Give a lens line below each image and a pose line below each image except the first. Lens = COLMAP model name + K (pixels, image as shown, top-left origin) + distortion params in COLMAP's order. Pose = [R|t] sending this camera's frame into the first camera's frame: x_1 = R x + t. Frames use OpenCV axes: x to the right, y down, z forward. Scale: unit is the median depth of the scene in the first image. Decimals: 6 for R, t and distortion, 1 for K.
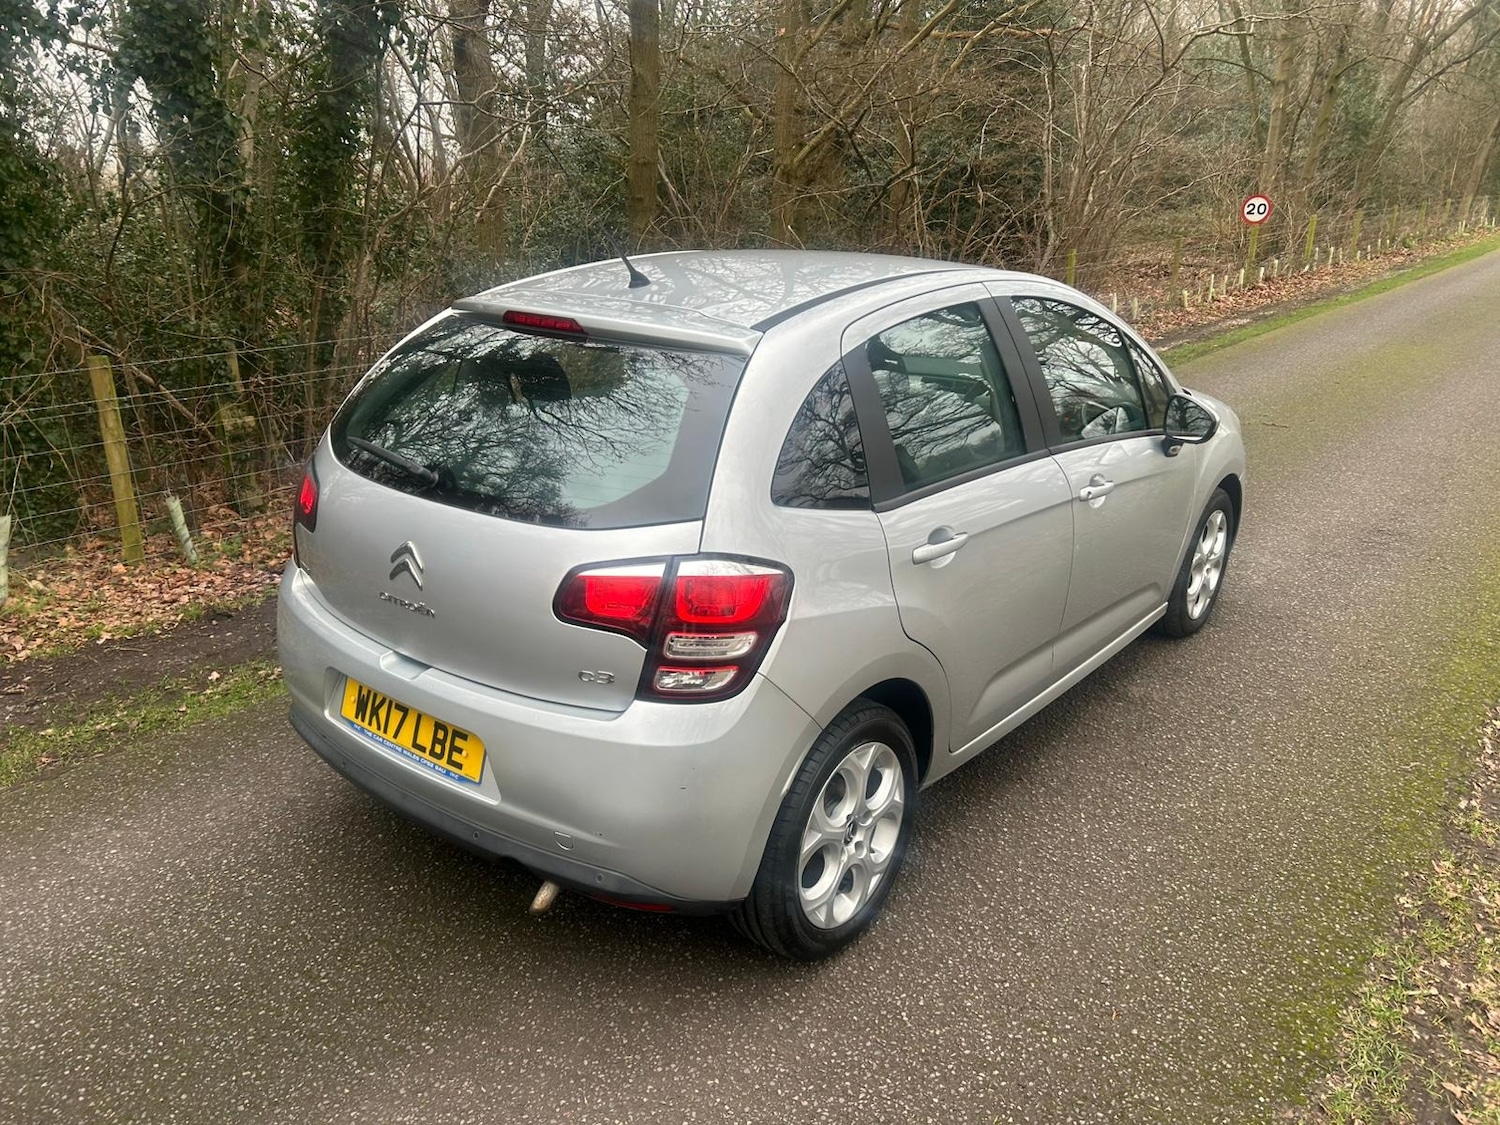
lens RADIAL K [[1117.8, 0, 782.6], [0, 1117.8, 573.3], [0, 0, 1]] dist [0.056743, -0.060506]
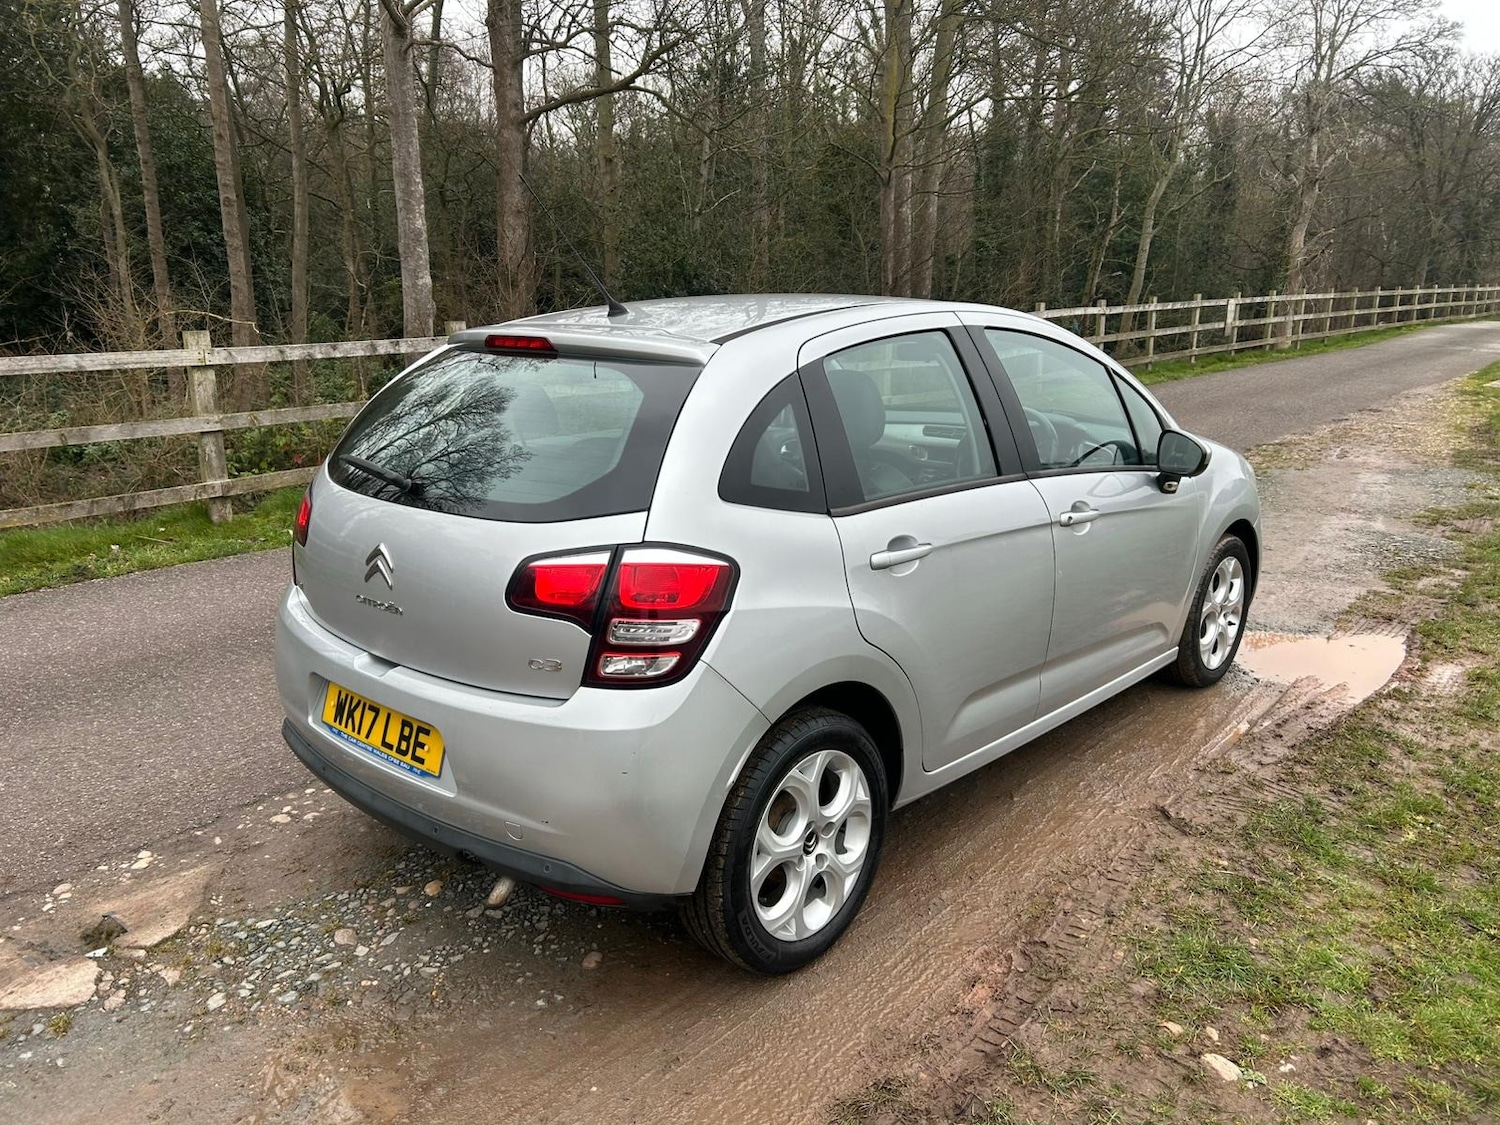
lens RADIAL K [[1117.8, 0, 748.0], [0, 1117.8, 569.3], [0, 0, 1]] dist [0.056743, -0.060506]
pose [[0.996300, -0.004203, -0.085837, 0.097011], [-0.004183, 0.995248, -0.097283, 0.094566], [0.085838, 0.097282, 0.991548, -0.009759]]
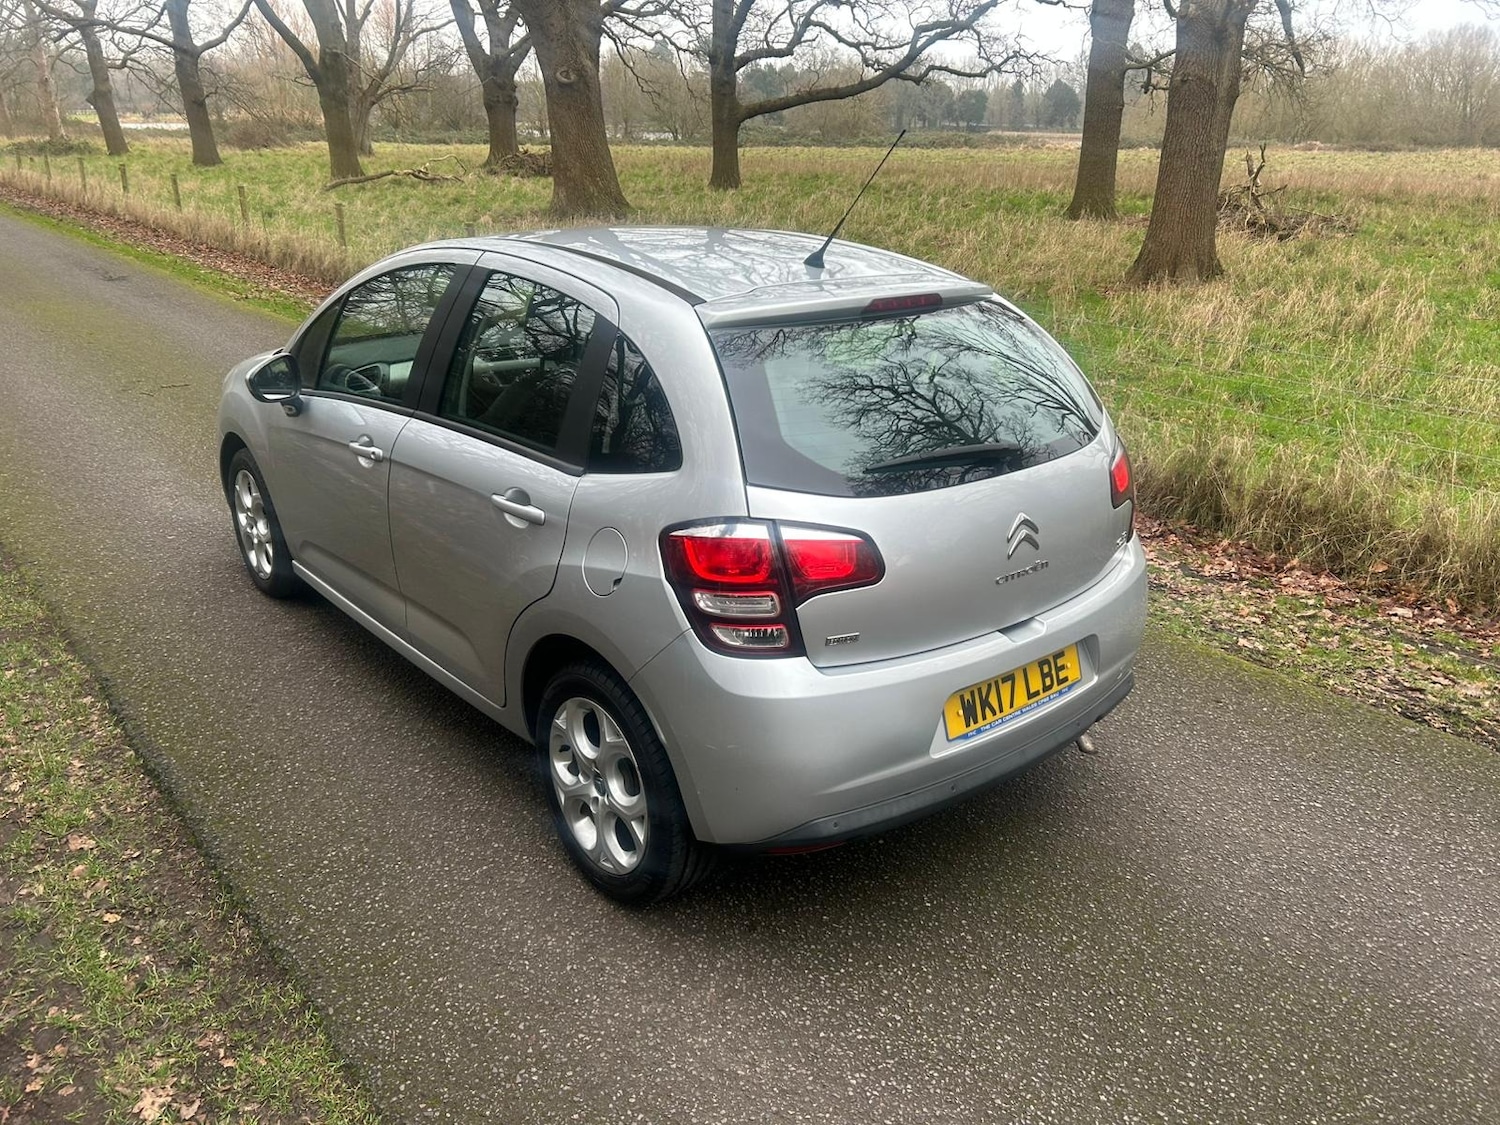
lens RADIAL K [[1117.8, 0, 754.0], [0, 1117.8, 561.9], [0, 0, 1]] dist [0.056743, -0.060506]
pose [[0.217989, -0.352658, 0.910007, -1.349675], [0.315240, 0.907893, 0.276324, -0.354326], [-0.923637, 0.226635, 0.309082, 0.900343]]
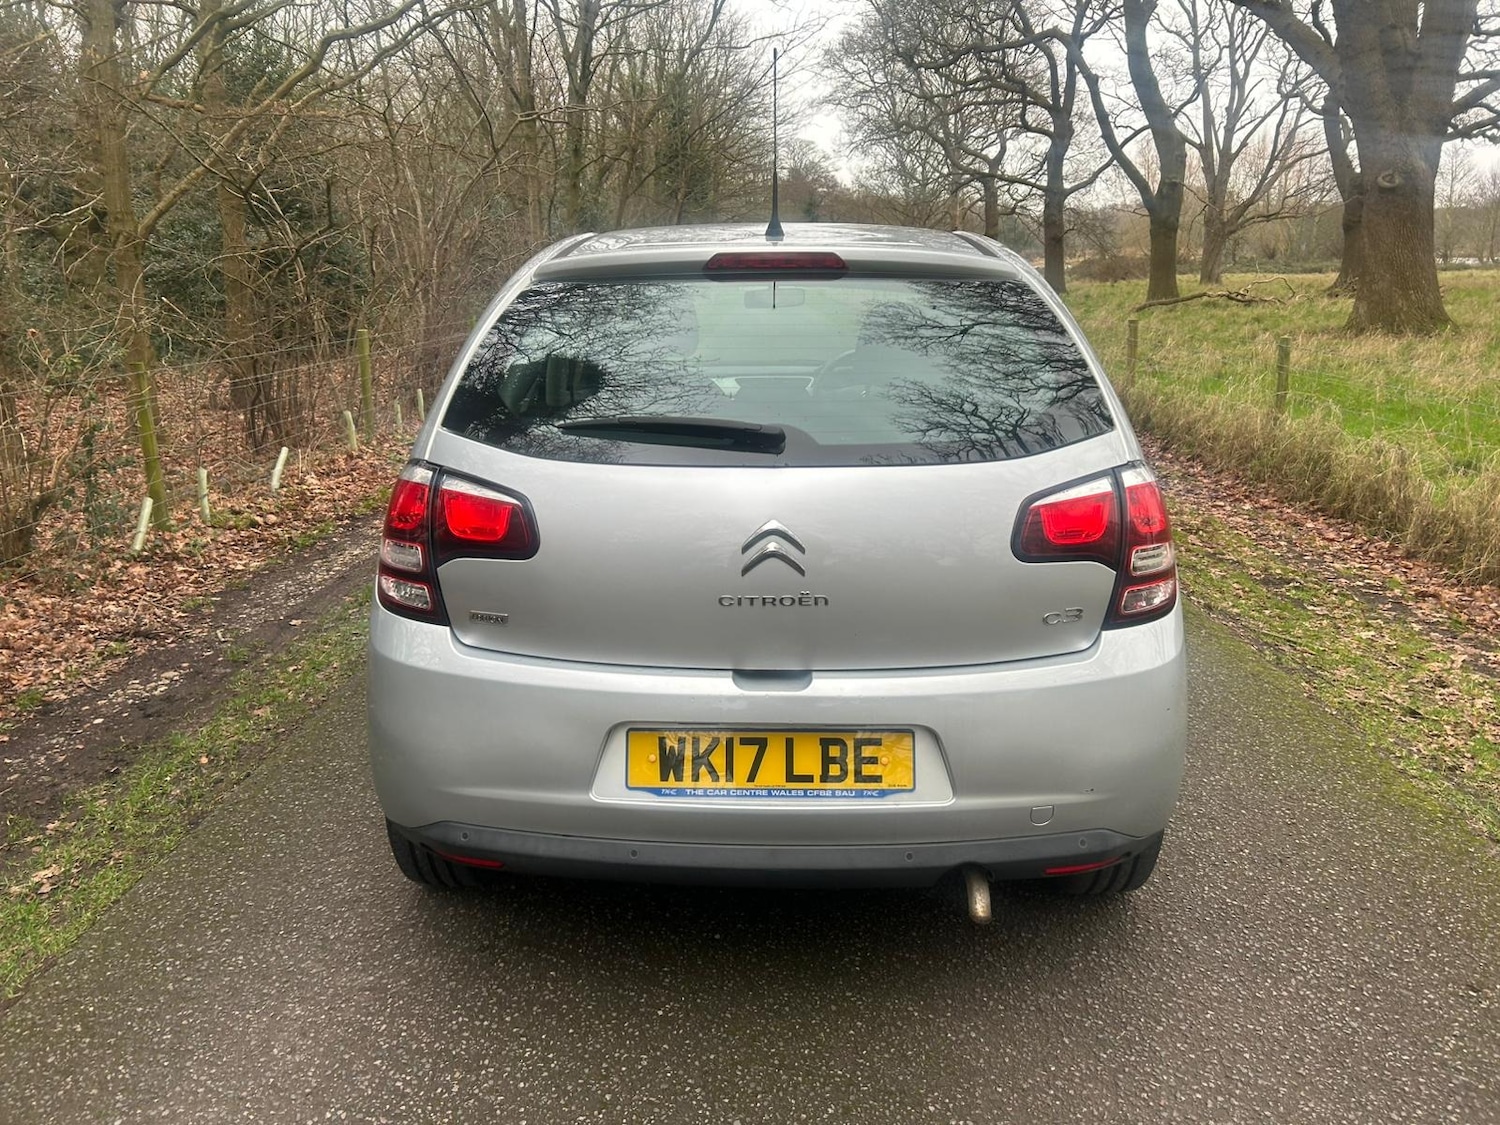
lens RADIAL K [[1117.8, 0, 747.7], [0, 1117.8, 567.4], [0, 0, 1]] dist [0.056743, -0.060506]
pose [[0.810621, -0.167718, 0.561039, -0.786692], [0.214406, 0.976582, -0.017844, 0.014868], [-0.544907, 0.134755, 0.827597, 0.349236]]
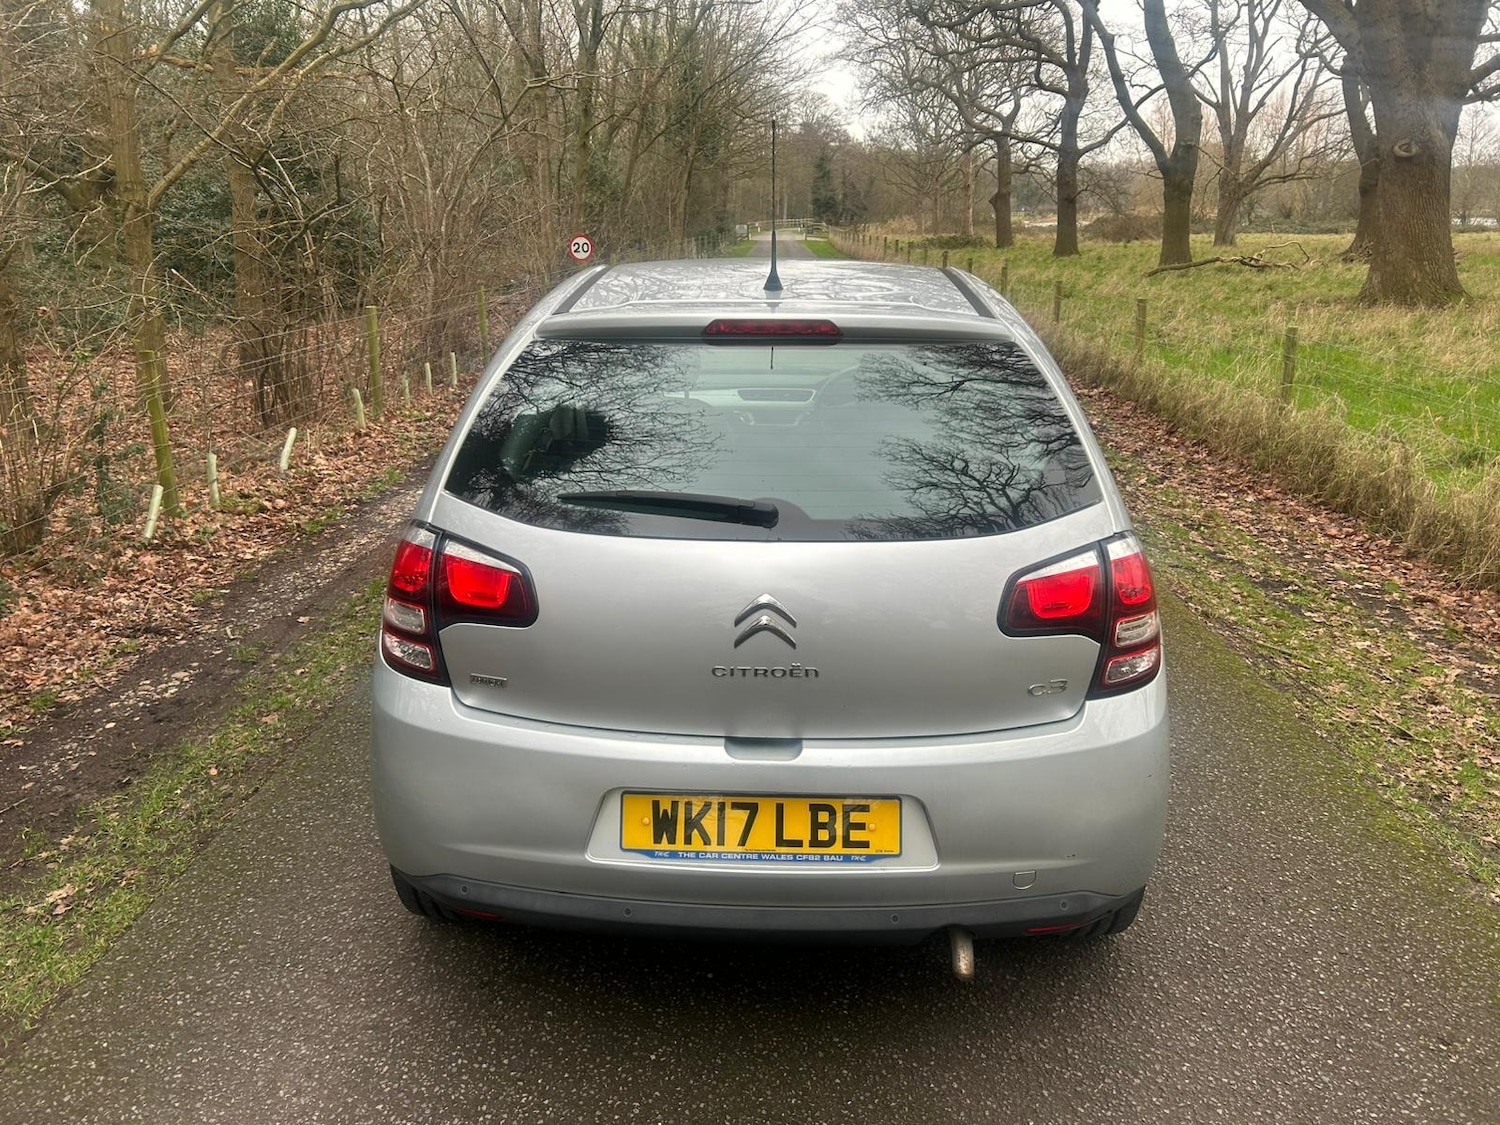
lens RADIAL K [[1117.8, 0, 746.4], [0, 1117.8, 547.6], [0, 0, 1]] dist [0.056743, -0.060506]
pose [[0.816708, -0.171835, 0.550873, -0.775654], [0.204346, 0.978896, 0.002392, -0.065750], [-0.539658, 0.110615, 0.834586, 0.315673]]
